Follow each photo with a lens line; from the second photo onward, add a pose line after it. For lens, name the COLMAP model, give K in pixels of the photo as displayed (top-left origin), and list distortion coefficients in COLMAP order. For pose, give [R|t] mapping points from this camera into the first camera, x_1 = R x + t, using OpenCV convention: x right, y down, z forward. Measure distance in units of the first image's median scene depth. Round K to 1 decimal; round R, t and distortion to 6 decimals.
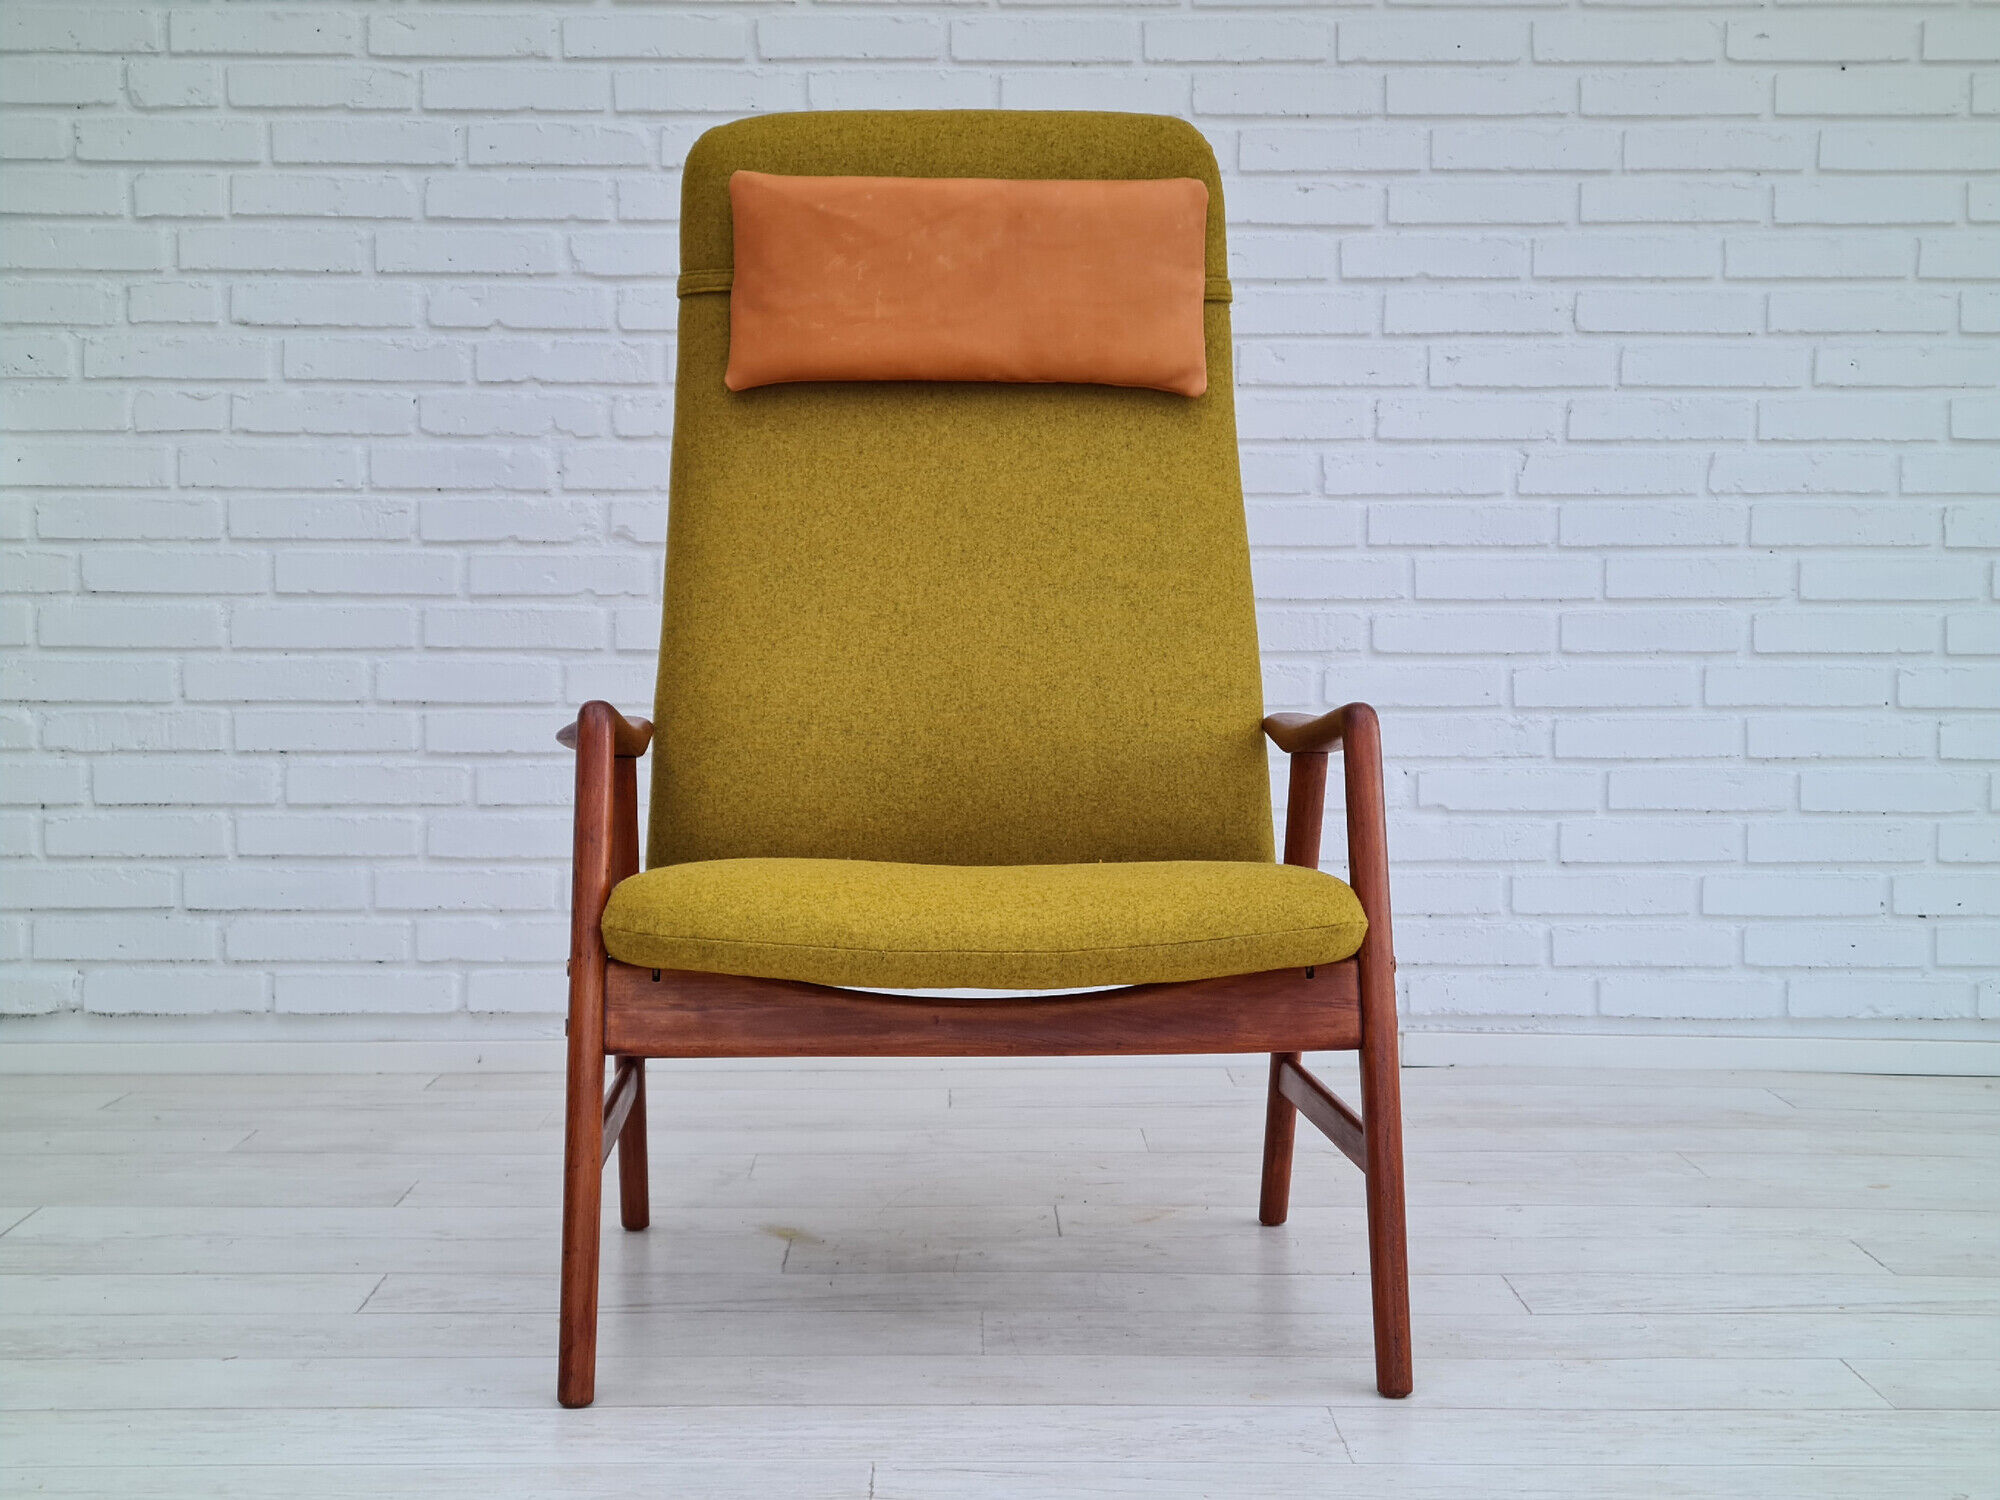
lens RADIAL K [[3012.3, 0, 1000.0], [0, 3012.3, 783.9], [0, 0, 1]] dist [0.097822, -0.186309]
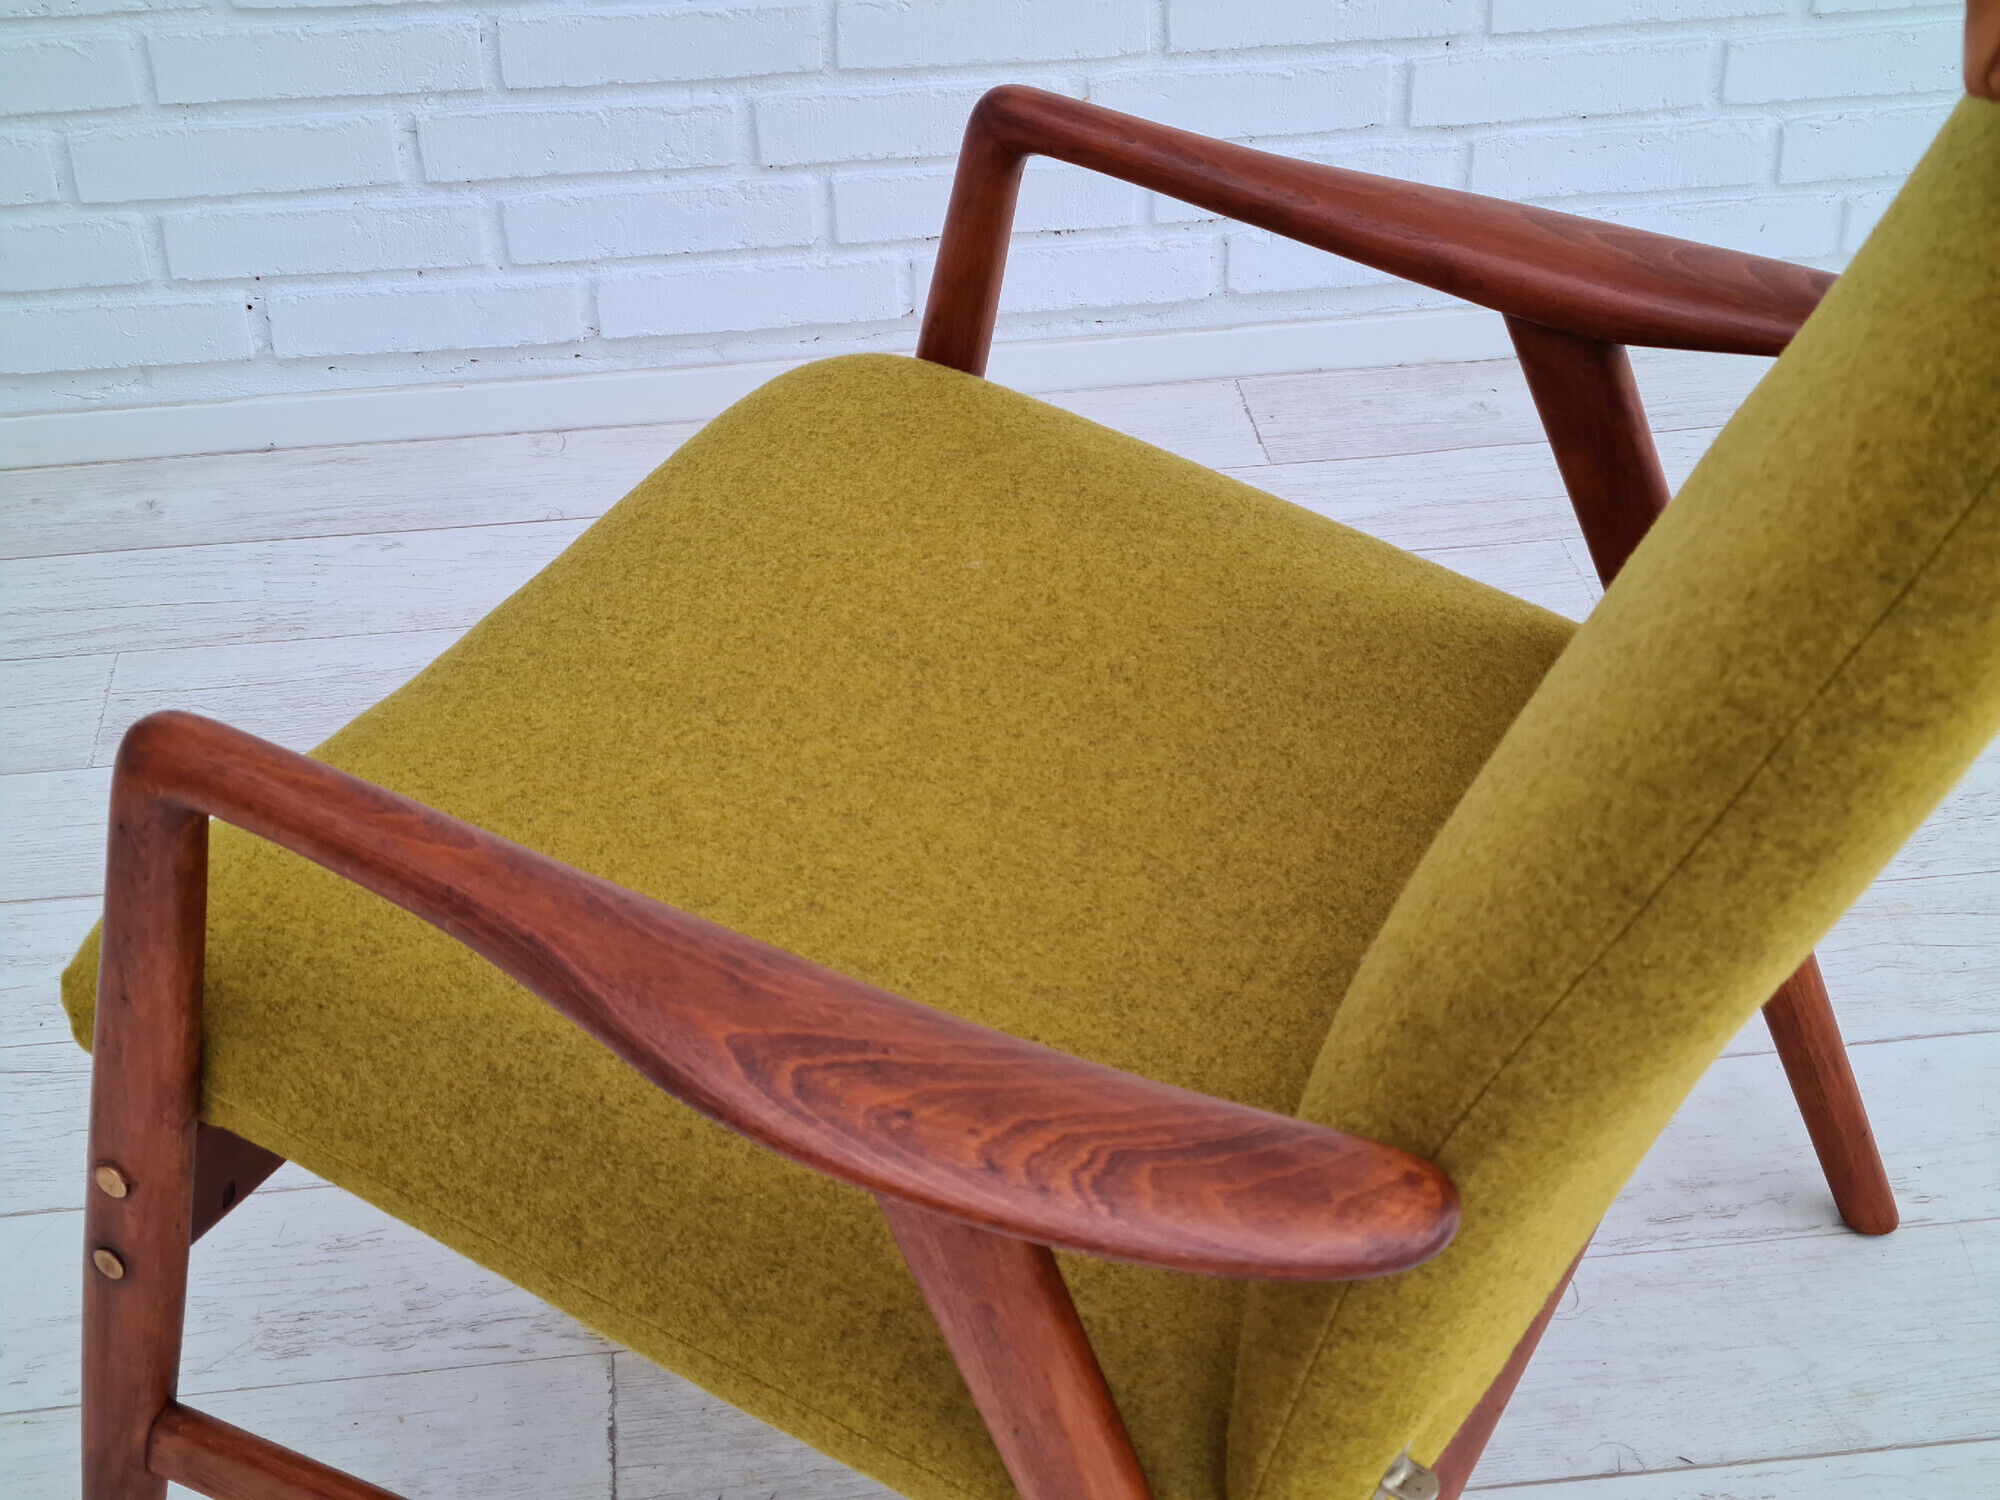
lens RADIAL K [[3012.3, 0, 1000.0], [0, 3012.3, 783.9], [0, 0, 1]] dist [0.097822, -0.186309]
pose [[0.993924, -0.074557, 0.080970, -0.028240], [0.024061, 0.865020, 0.501160, -0.143904], [-0.107405, -0.496166, 0.861558, 0.444183]]
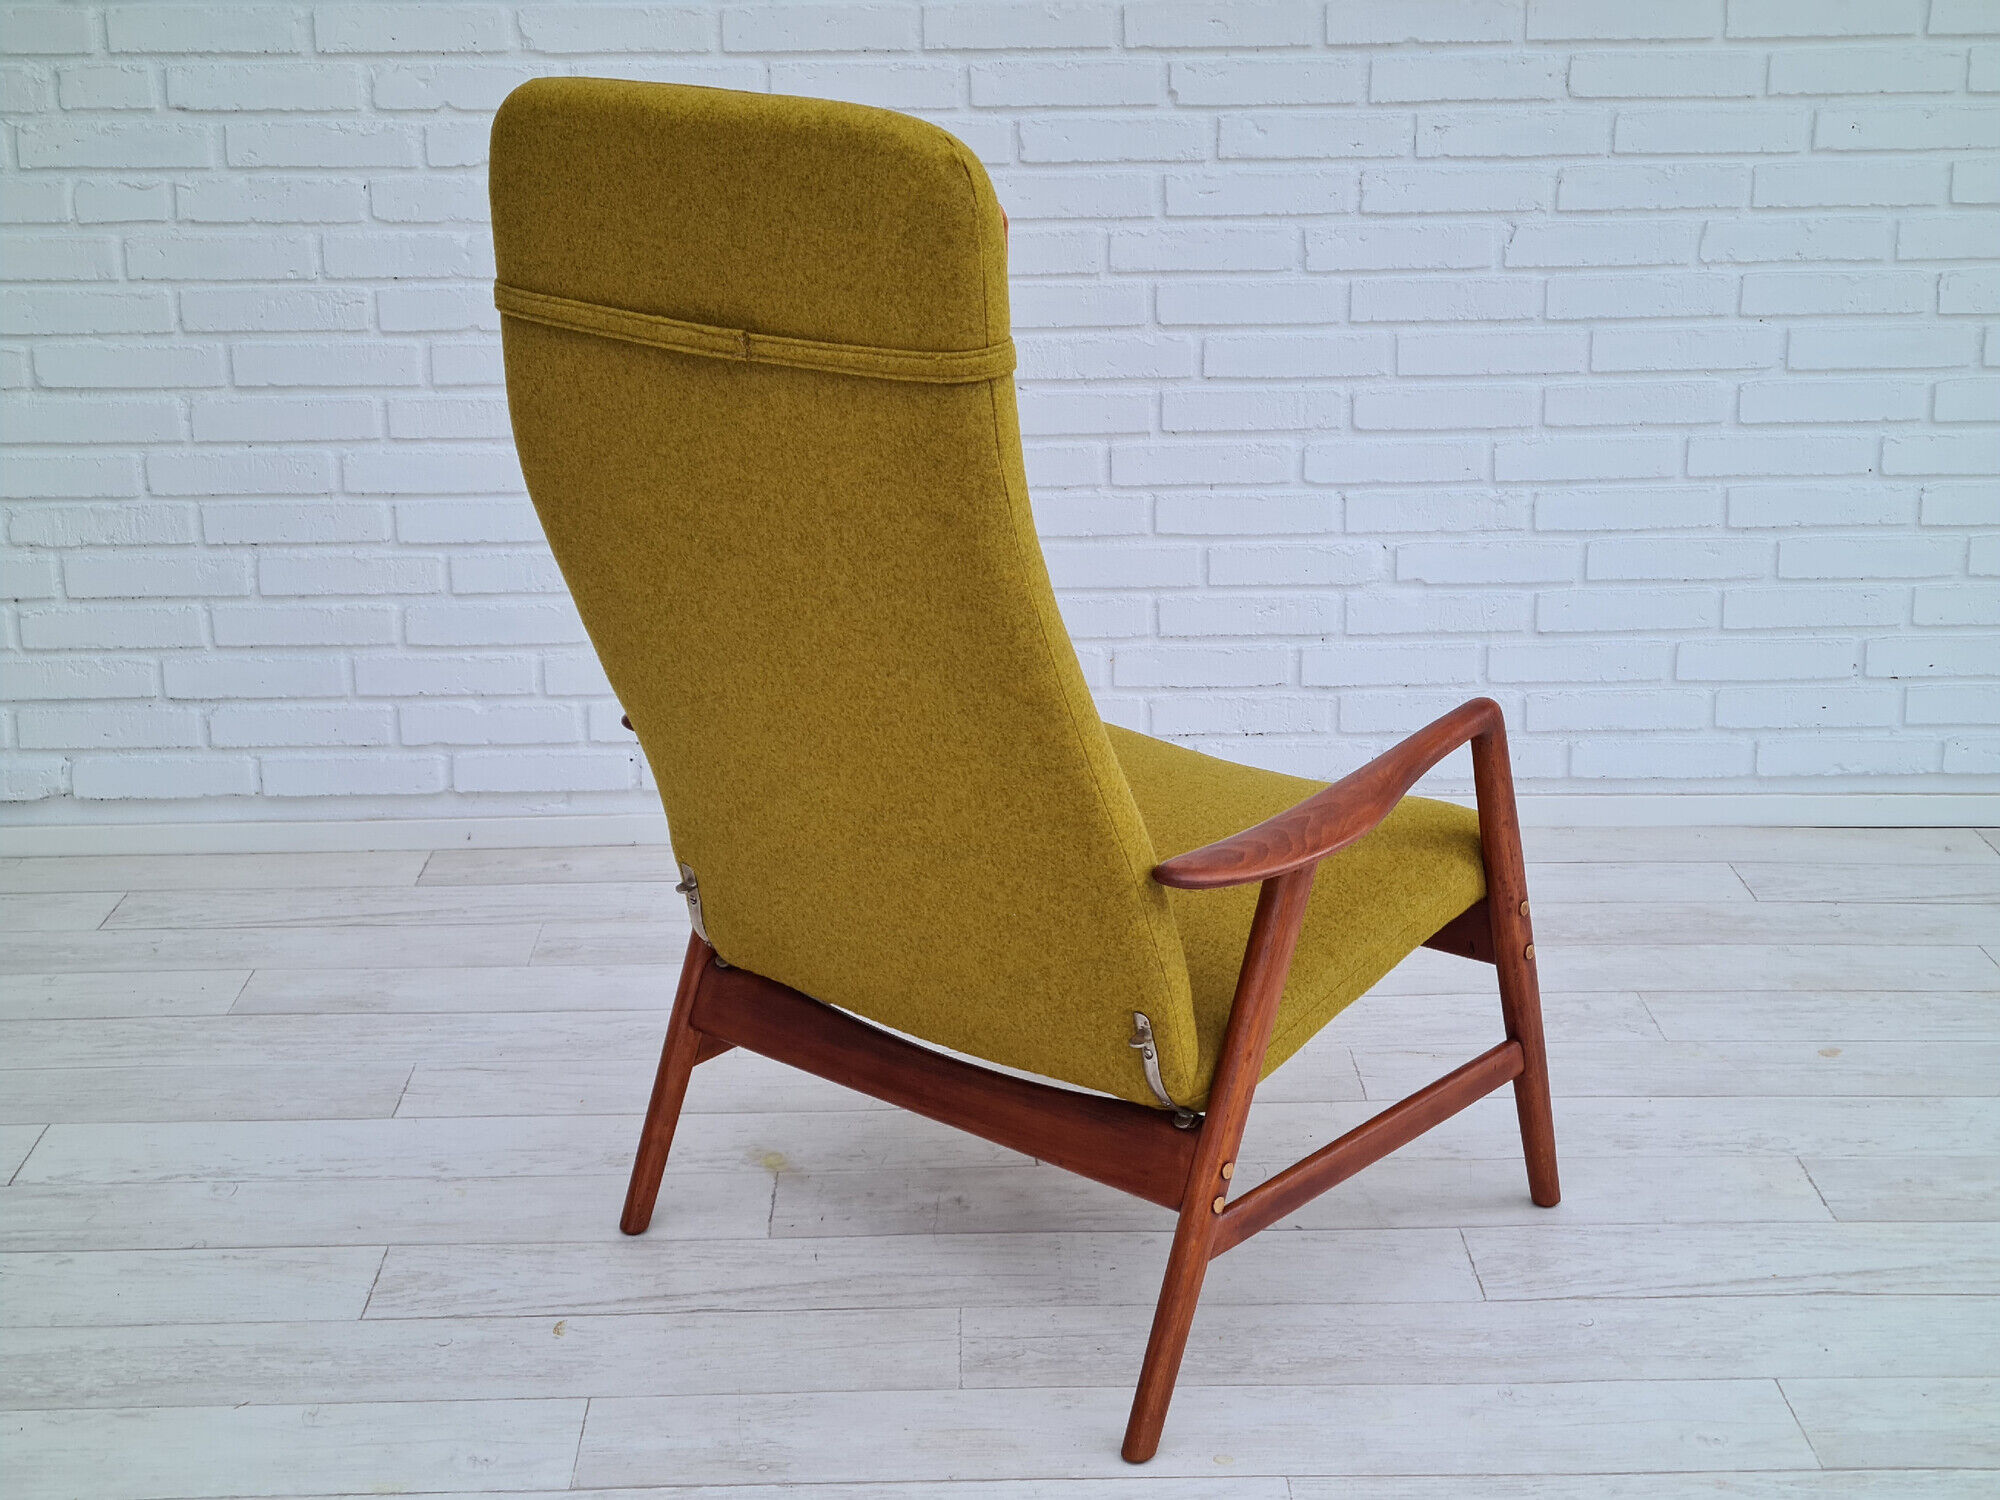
lens RADIAL K [[3011.6, 0, 1019.4], [0, 3011.6, 729.8], [0, 0, 1]] dist [0.092684, -0.136551]
pose [[0.999902, -0.012753, 0.005801, 0.007439], [0.011115, 0.974119, 0.225763, -0.172374], [-0.008530, -0.225677, 0.974165, 0.017401]]
